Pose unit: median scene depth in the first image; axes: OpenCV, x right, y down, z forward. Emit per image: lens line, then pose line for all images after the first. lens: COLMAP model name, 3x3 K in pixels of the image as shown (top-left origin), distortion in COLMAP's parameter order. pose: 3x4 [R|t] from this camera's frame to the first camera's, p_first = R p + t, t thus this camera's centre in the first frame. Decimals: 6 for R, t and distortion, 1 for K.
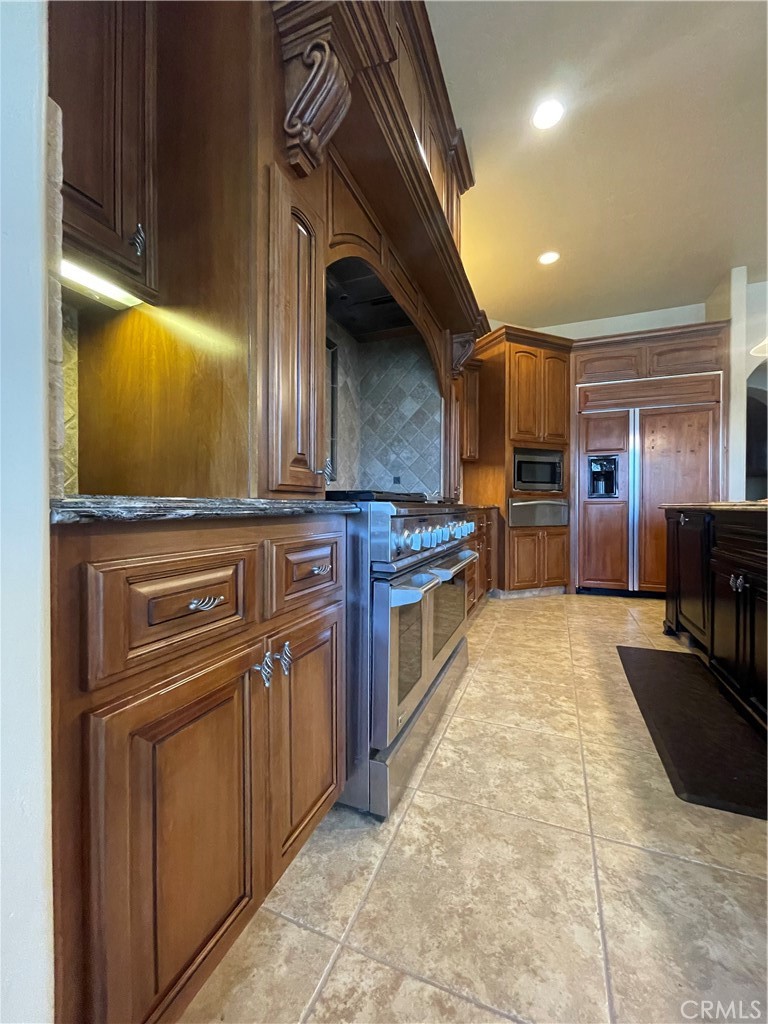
lens RADIAL K [[419.3, 0, 391.6], [0, 419.3, 511.2], [0, 0, 1]] dist [0.001482, 0.000254]
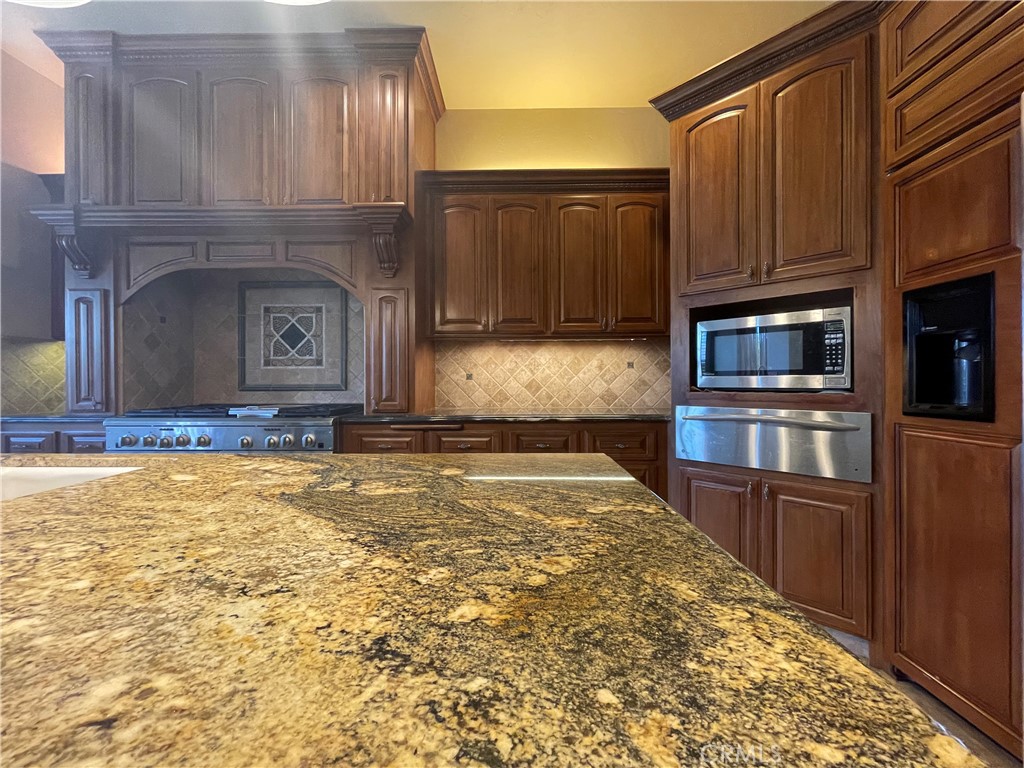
lens RADIAL K [[419.3, 0, 509.5], [0, 419.3, 382.5], [0, 0, 1]] dist [0.001482, 0.000254]
pose [[0.343148, -0.001561, -0.939280, 0.697579], [-0.007633, 0.999961, -0.004450, -0.055827], [0.939250, 0.008696, 0.343123, 0.597120]]
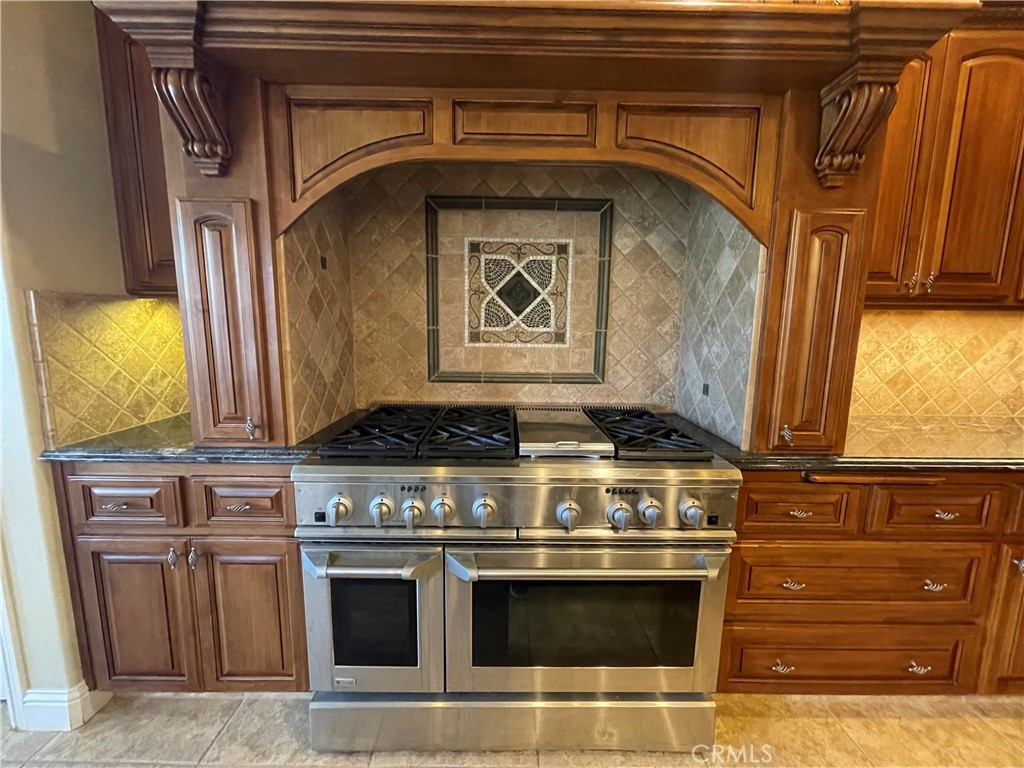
lens RADIAL K [[419.3, 0, 510.4], [0, 419.3, 383.2], [0, 0, 1]] dist [0.001482, 0.000254]
pose [[0.364668, 0.134698, -0.921343, 0.304161], [-0.023817, 0.990507, 0.135383, -0.102143], [0.930833, -0.027427, 0.364414, 0.325818]]
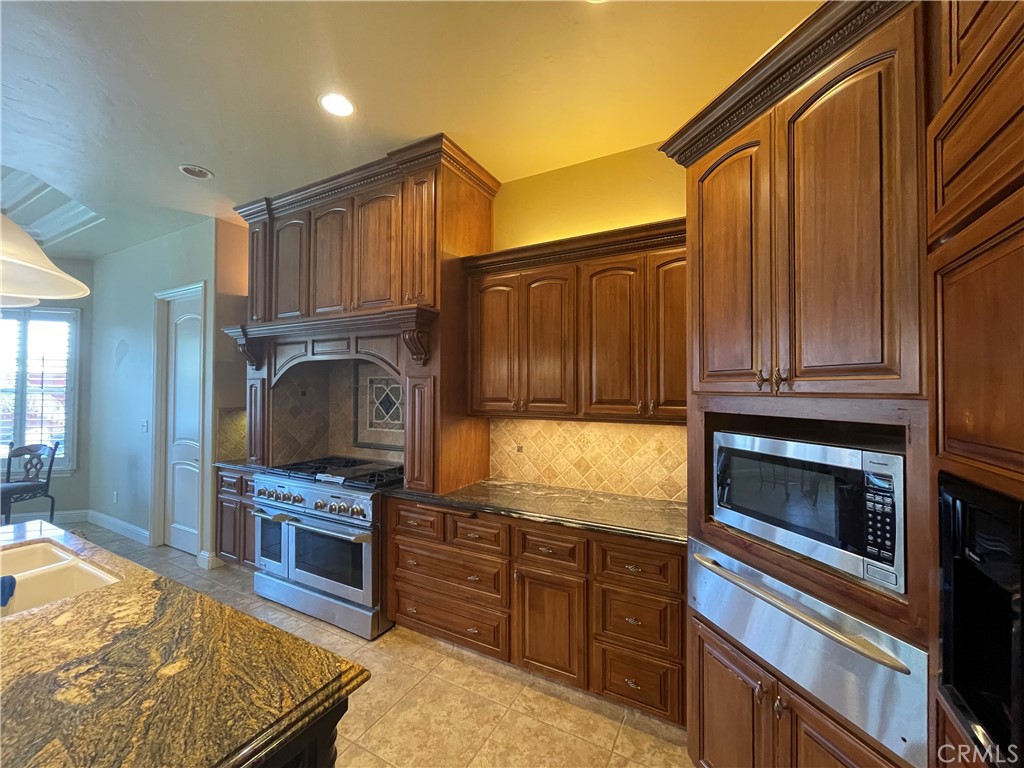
lens RADIAL K [[419.3, 0, 506.2], [0, 419.3, 381.9], [0, 0, 1]] dist [0.001482, 0.000254]
pose [[-0.141430, -0.017756, -0.989789, 0.701985], [-0.014774, 0.999766, -0.015824, -0.169662], [0.989838, 0.012385, -0.141659, 0.853506]]
